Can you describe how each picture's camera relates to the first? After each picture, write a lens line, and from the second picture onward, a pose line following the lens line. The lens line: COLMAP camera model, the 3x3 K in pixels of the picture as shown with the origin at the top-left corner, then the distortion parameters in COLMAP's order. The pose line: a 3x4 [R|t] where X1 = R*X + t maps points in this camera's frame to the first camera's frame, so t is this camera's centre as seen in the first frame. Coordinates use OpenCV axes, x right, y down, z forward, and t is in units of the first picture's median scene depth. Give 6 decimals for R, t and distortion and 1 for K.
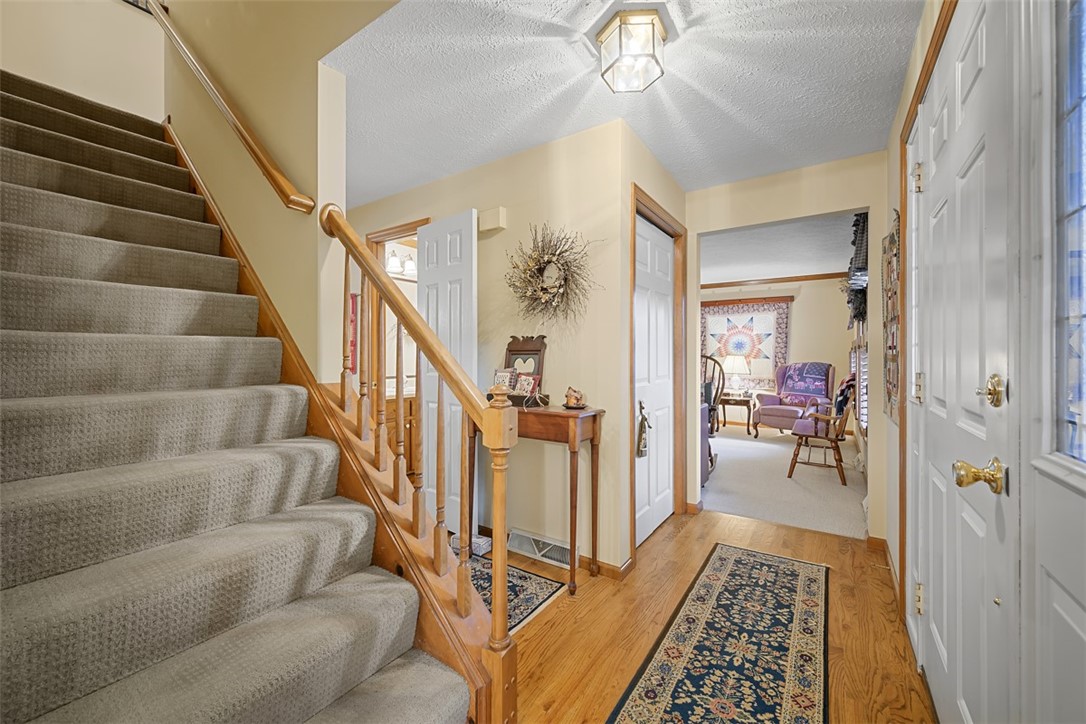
lens RADIAL K [[426.1, 0, 544.3], [0, 426.1, 357.3], [0, 0, 1]] dist [-0.003324, -0.000063]
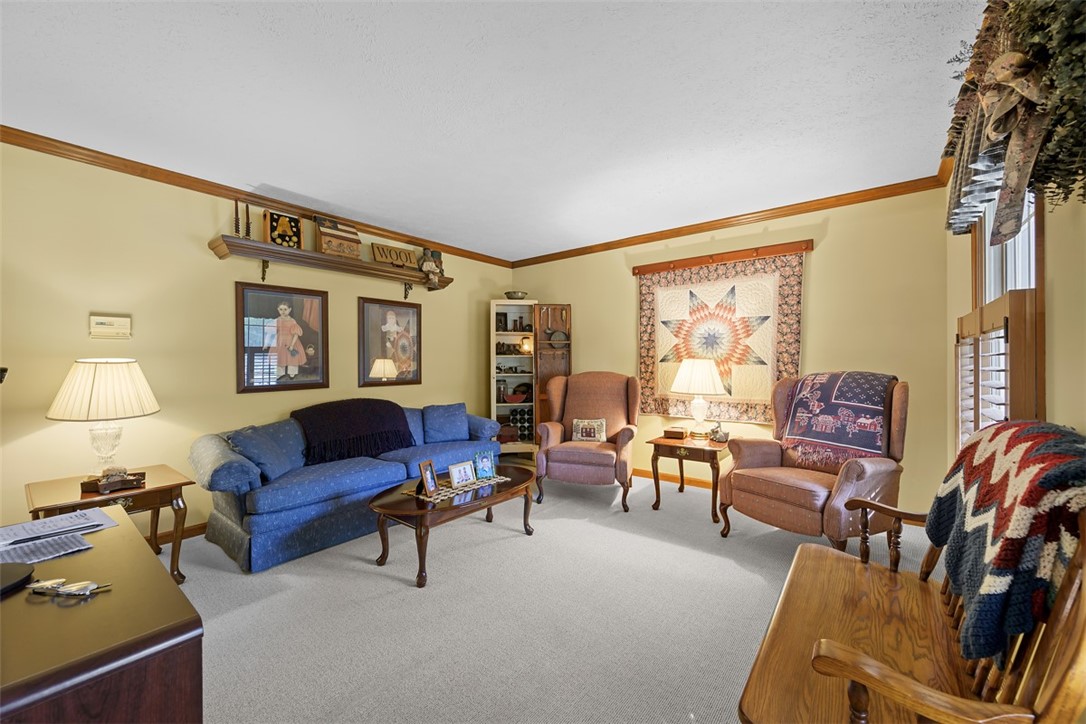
lens RADIAL K [[426.1, 0, 542.7], [0, 426.1, 361.3], [0, 0, 1]] dist [-0.003324, -0.000063]
pose [[0.997046, -0.008717, -0.076313, 0.306434], [0.008595, 0.999961, -0.001936, -0.001958], [0.076327, 0.001274, 0.997082, 0.476279]]
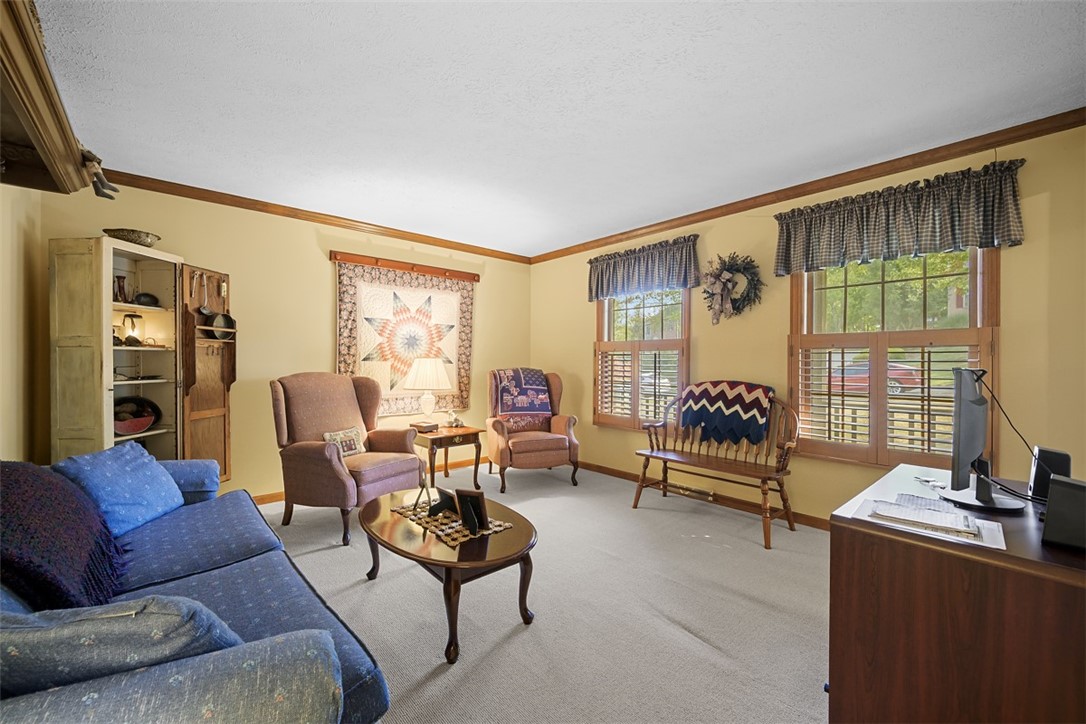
lens RADIAL K [[426.1, 0, 540.0], [0, 426.1, 363.4], [0, 0, 1]] dist [-0.003324, -0.000063]
pose [[0.256937, -0.006270, 0.966408, -0.073309], [-0.001202, 0.999976, 0.006807, -0.001327], [-0.966427, -0.002911, 0.256923, 0.722335]]
